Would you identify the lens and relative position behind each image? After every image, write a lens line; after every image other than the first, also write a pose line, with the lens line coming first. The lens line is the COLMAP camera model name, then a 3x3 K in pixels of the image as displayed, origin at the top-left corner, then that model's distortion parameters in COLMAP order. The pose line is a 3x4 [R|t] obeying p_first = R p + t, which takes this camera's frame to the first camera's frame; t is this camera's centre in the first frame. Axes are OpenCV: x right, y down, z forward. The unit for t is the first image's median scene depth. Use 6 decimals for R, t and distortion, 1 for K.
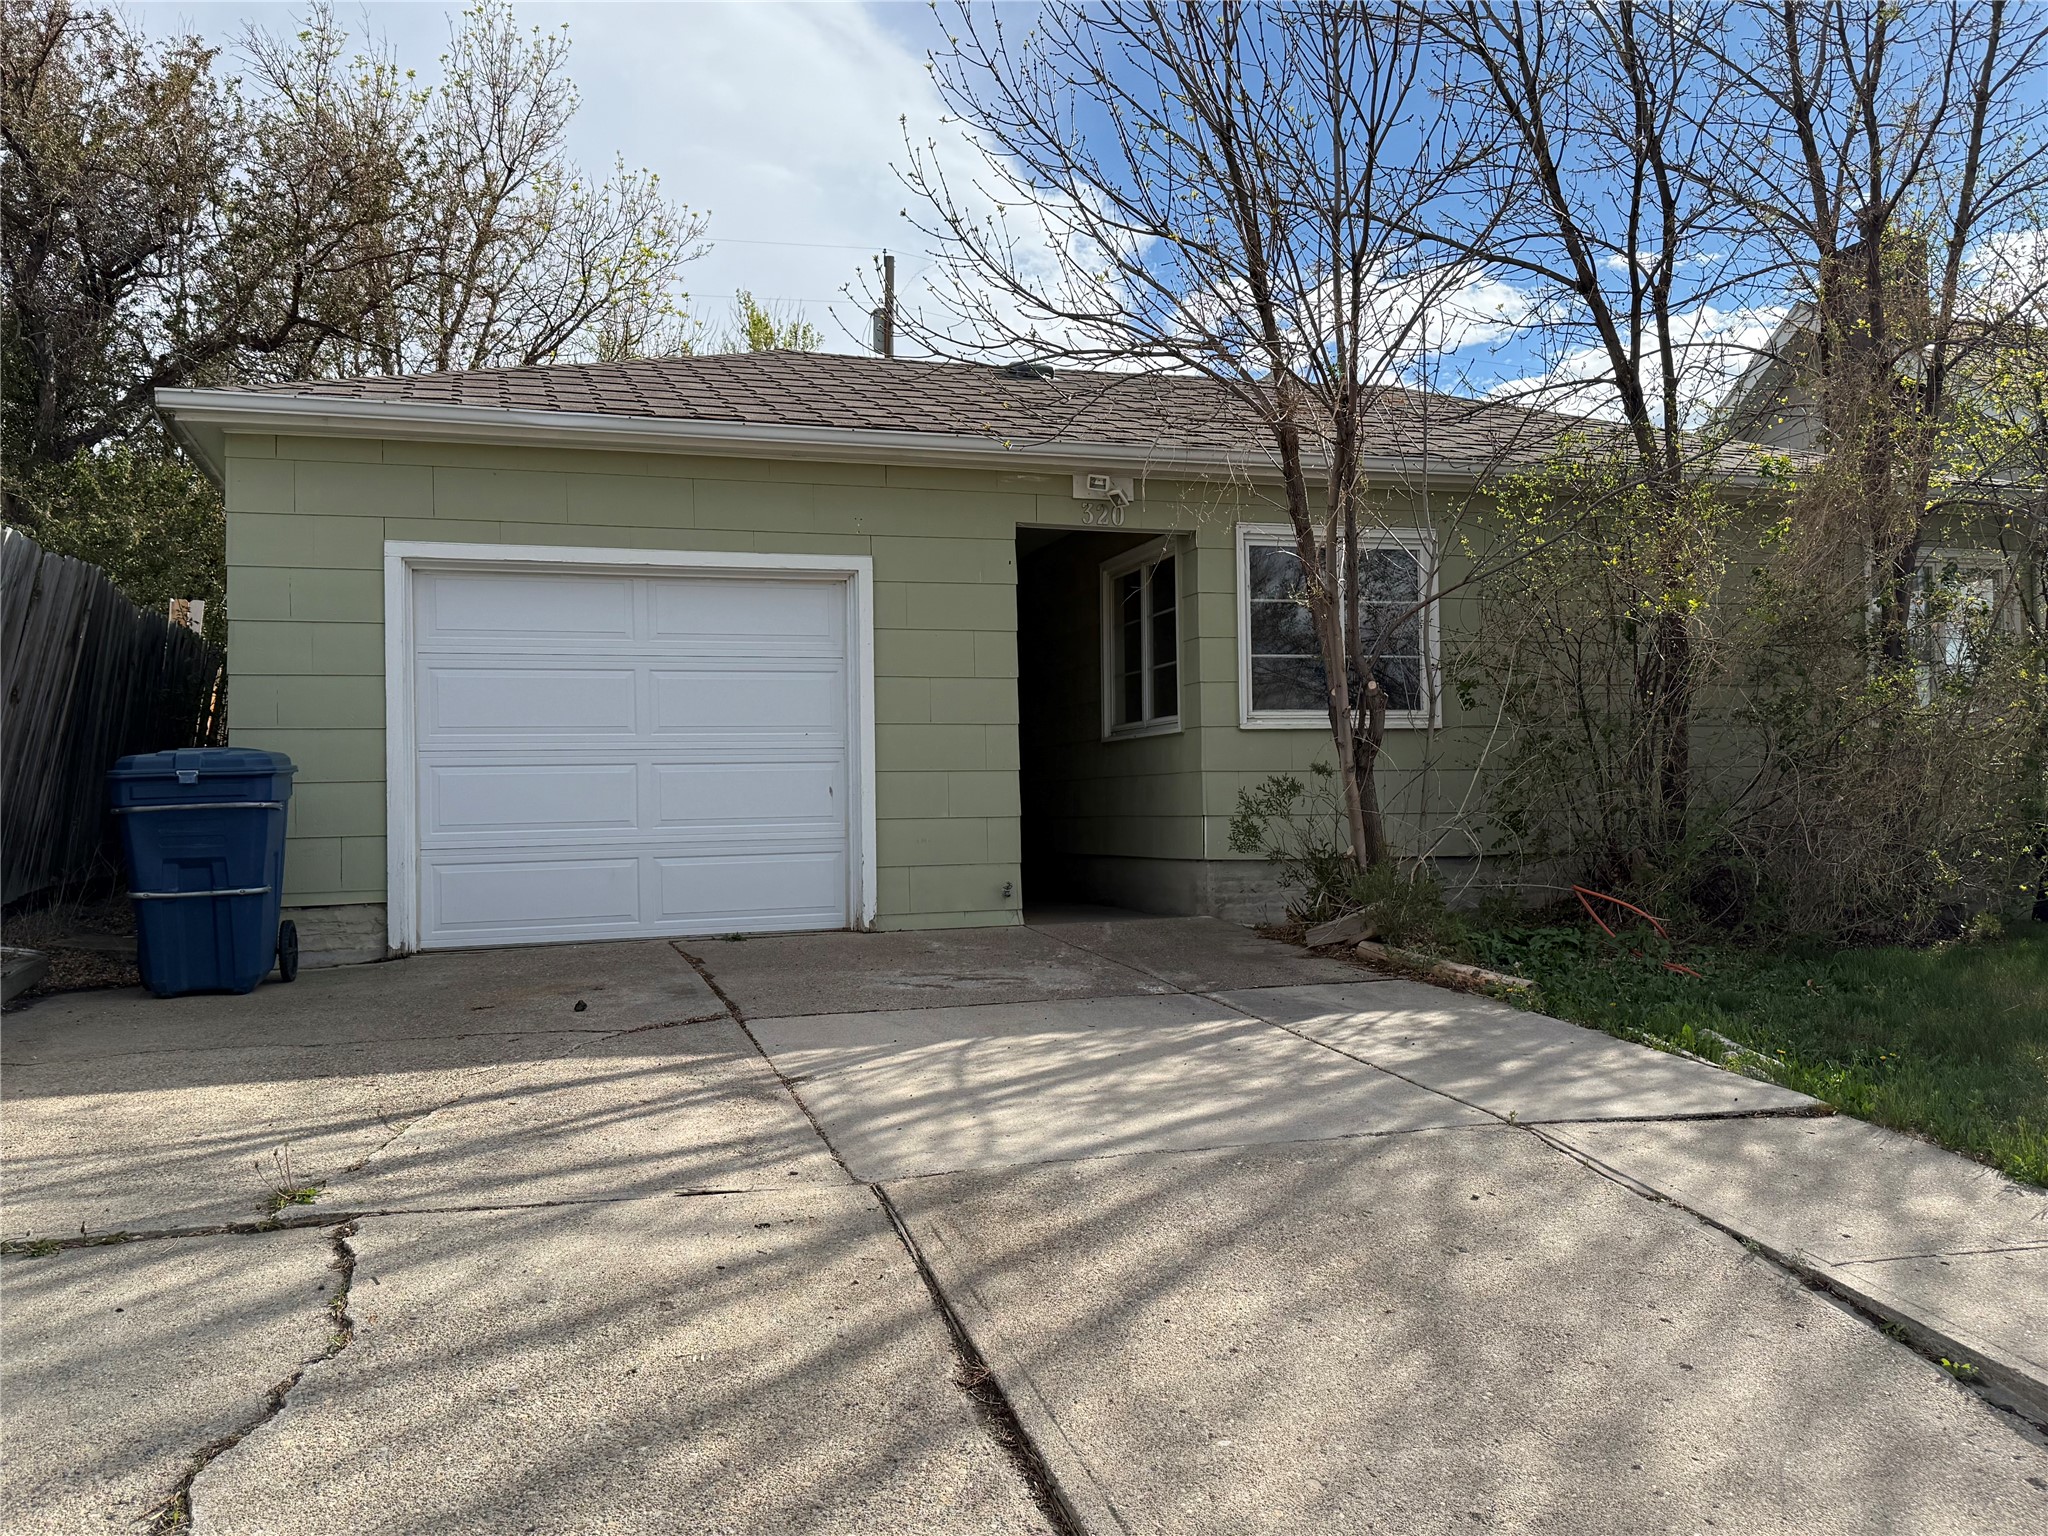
lens RADIAL K [[1671.5, 0, 1023.2], [0, 1671.5, 771.0], [0, 0, 1]] dist [0.102524, -0.003228]
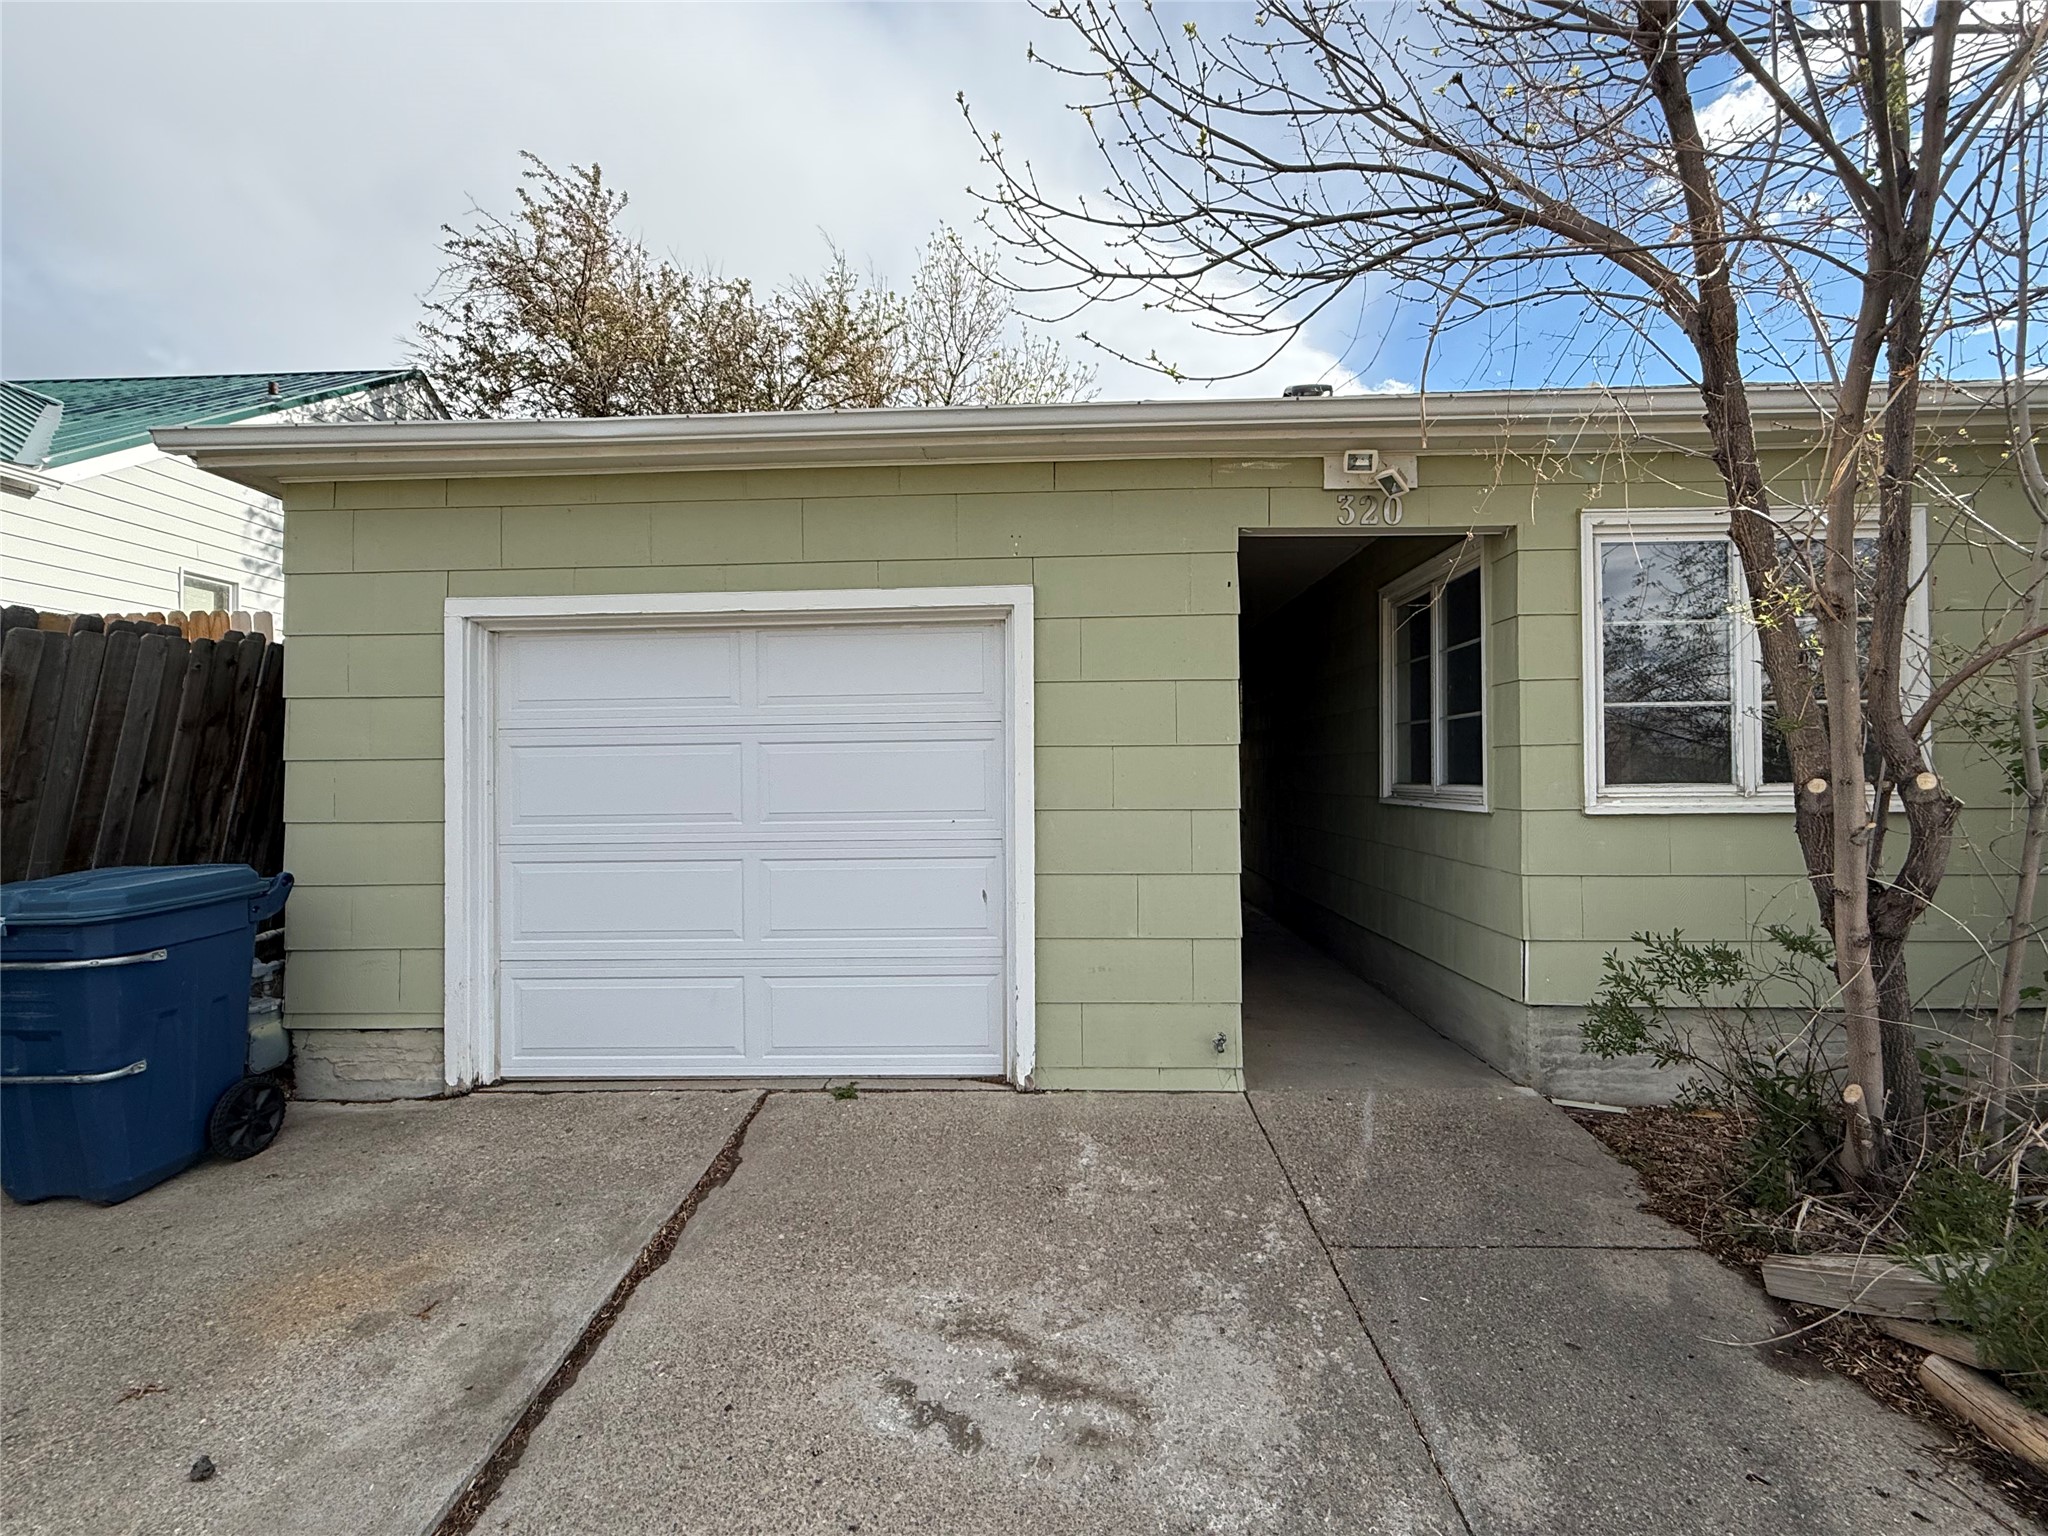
lens RADIAL K [[944.0, 0, 1024.9], [0, 944.0, 769.2], [0, 0, 1]] dist [-0.001888, -0.000646]
pose [[0.940177, 0.007758, -0.340599, 0.049417], [0.001819, 0.999612, 0.027789, -0.058317], [0.340682, -0.026746, 0.939798, 0.604125]]
